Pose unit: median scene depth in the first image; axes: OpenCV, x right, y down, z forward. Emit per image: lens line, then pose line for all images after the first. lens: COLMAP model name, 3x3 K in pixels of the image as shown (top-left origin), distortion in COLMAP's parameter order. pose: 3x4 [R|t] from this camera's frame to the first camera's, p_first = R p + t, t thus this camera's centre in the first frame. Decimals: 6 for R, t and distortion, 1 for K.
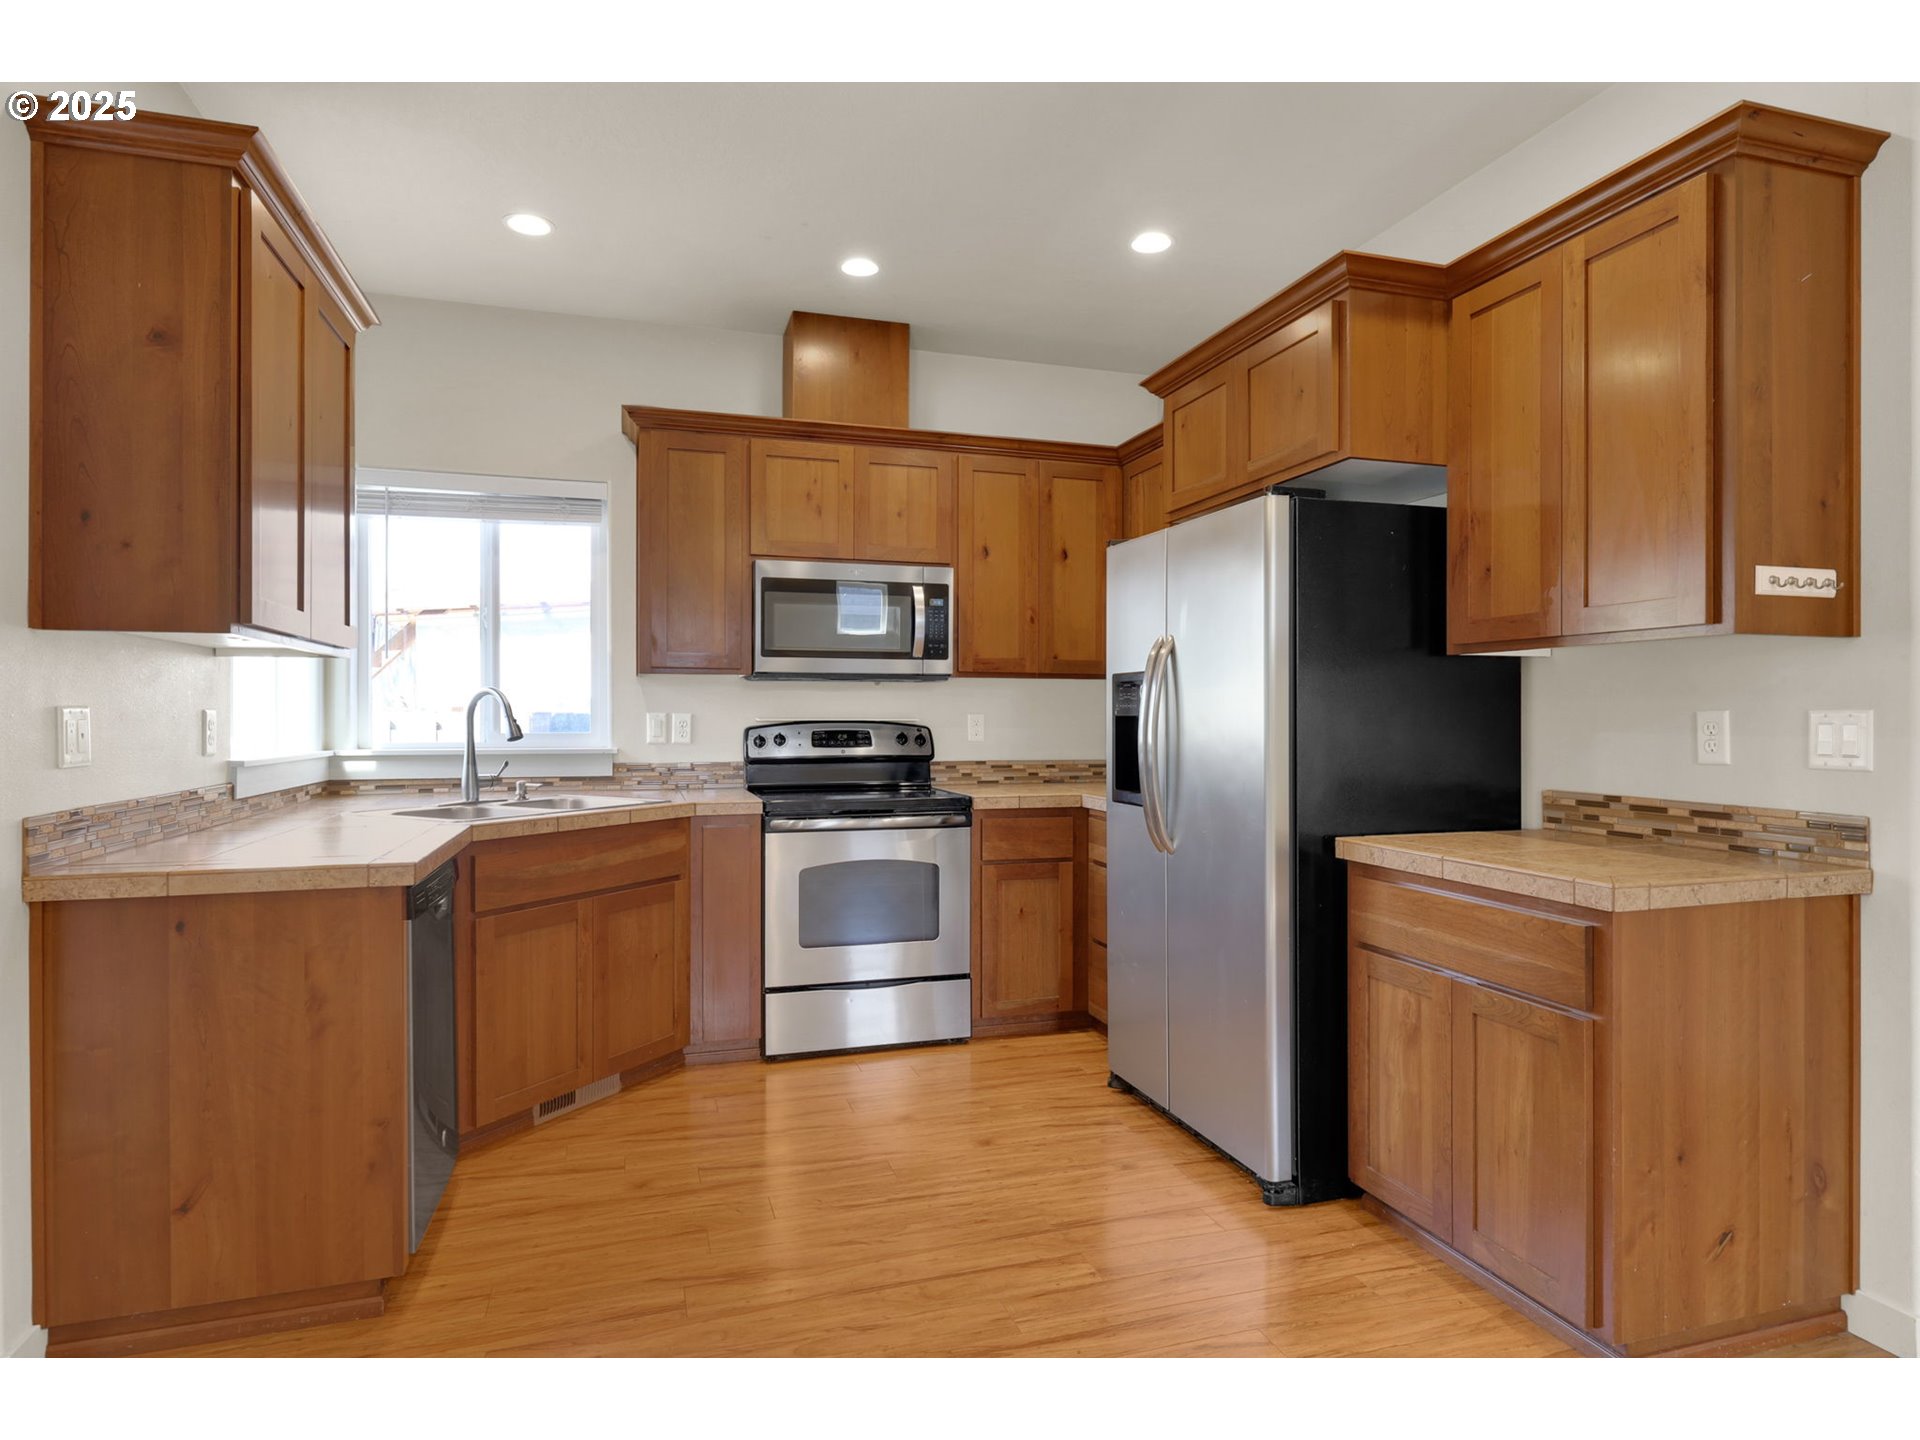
lens RADIAL K [[1074.3, 0, 960.0], [0, 1074.3, 720.0], [0, 0, 1]] dist [0.001198, -0.000557]
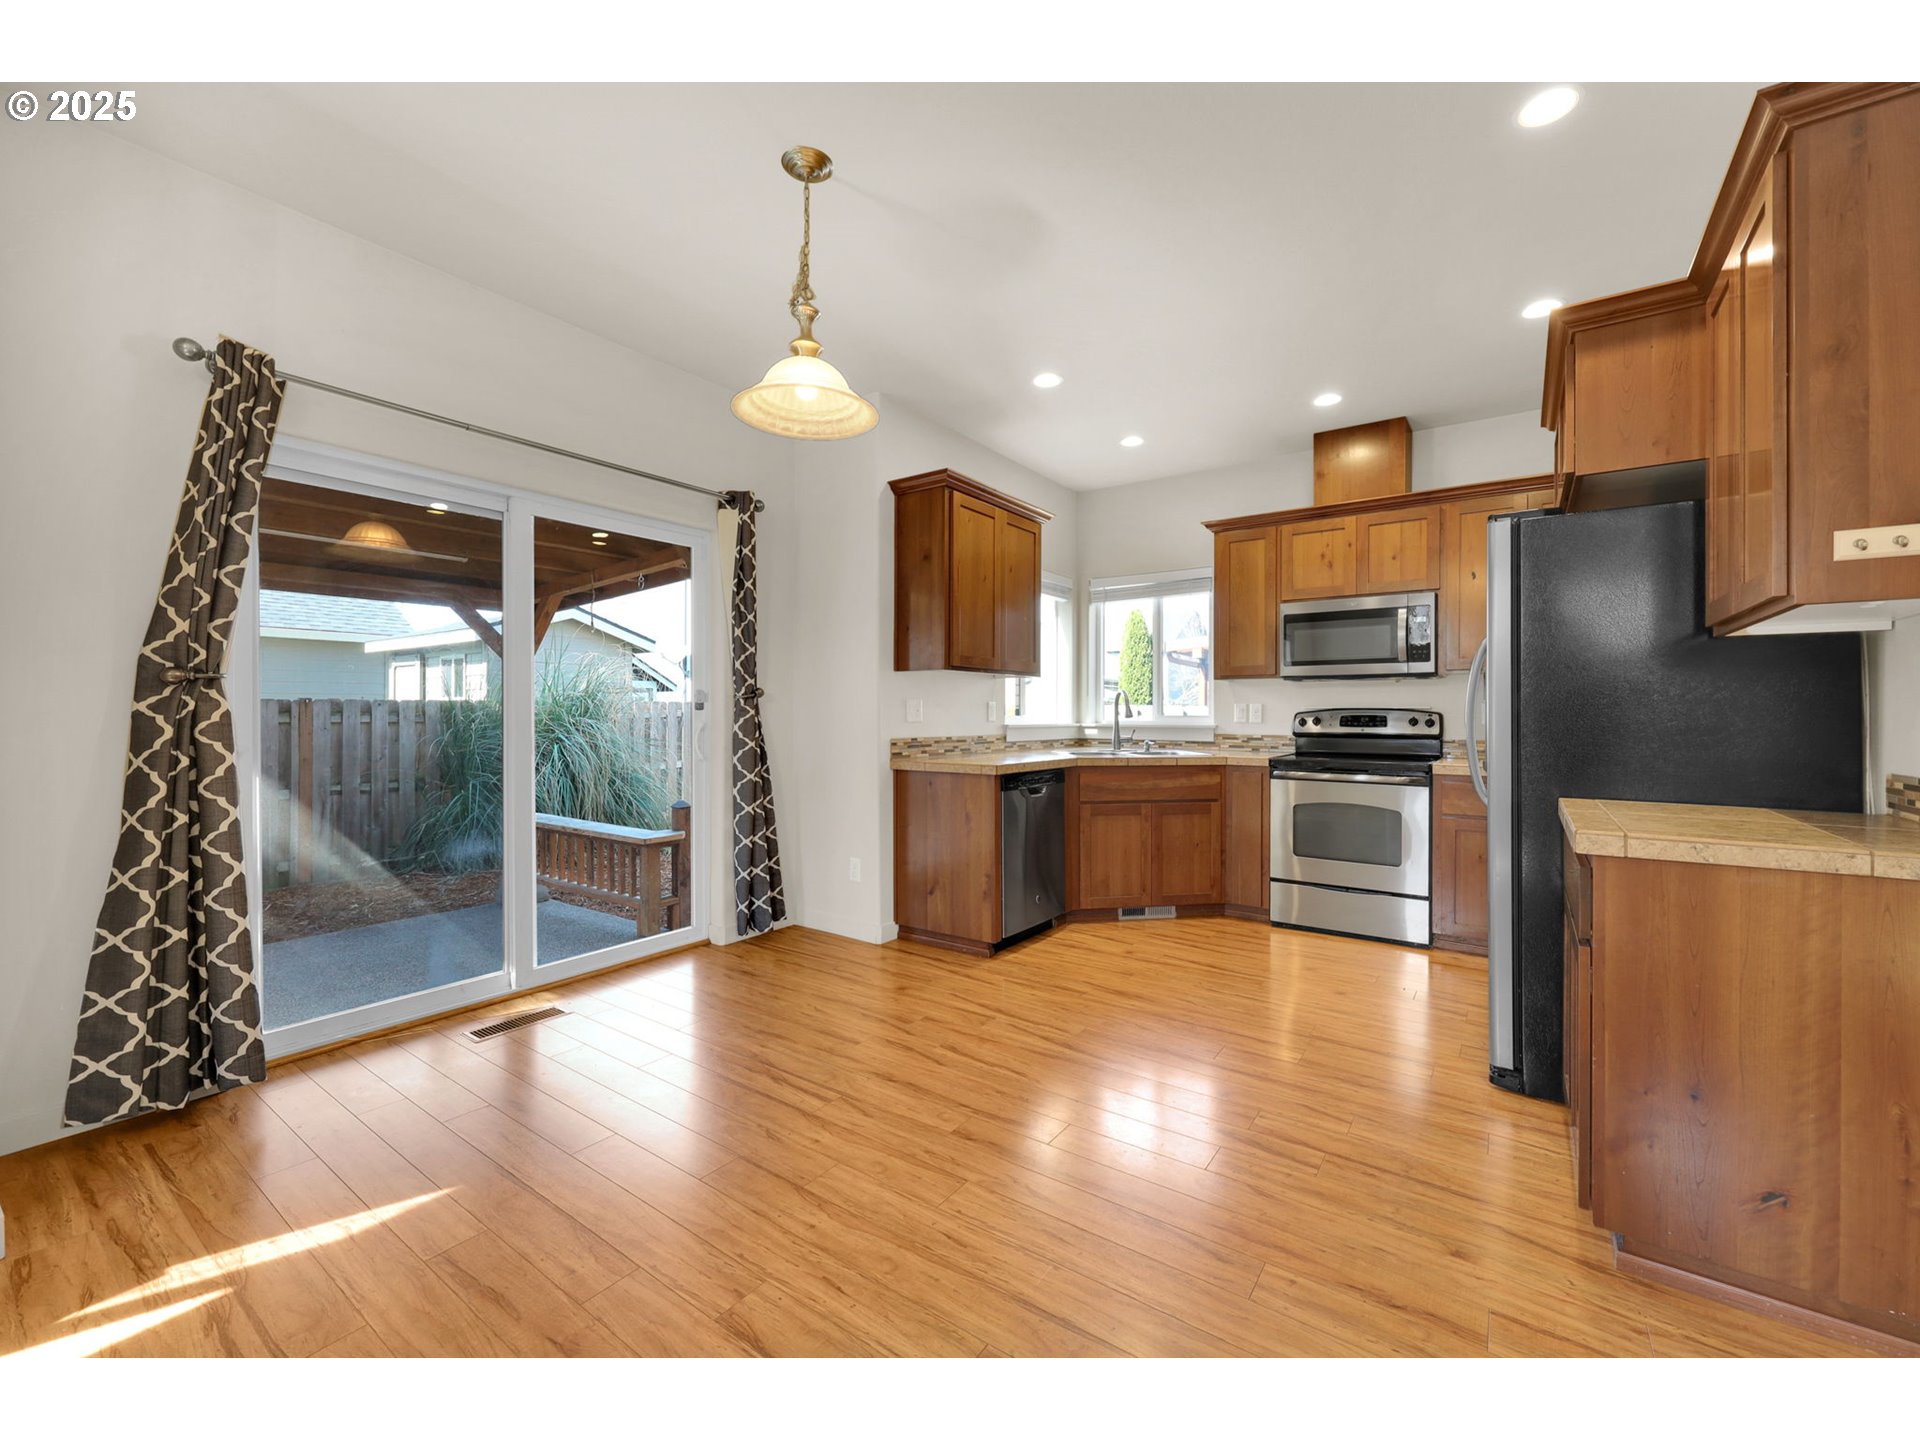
lens RADIAL K [[766.5, 0, 979.5], [0, 766.5, 715.4], [0, 0, 1]] dist [-0.001956, -0.000392]
pose [[0.613243, 0.003356, -0.789887, 0.421685], [-0.005292, 0.999986, 0.000140, 0.014229], [0.789876, 0.004094, 0.613252, -0.020816]]
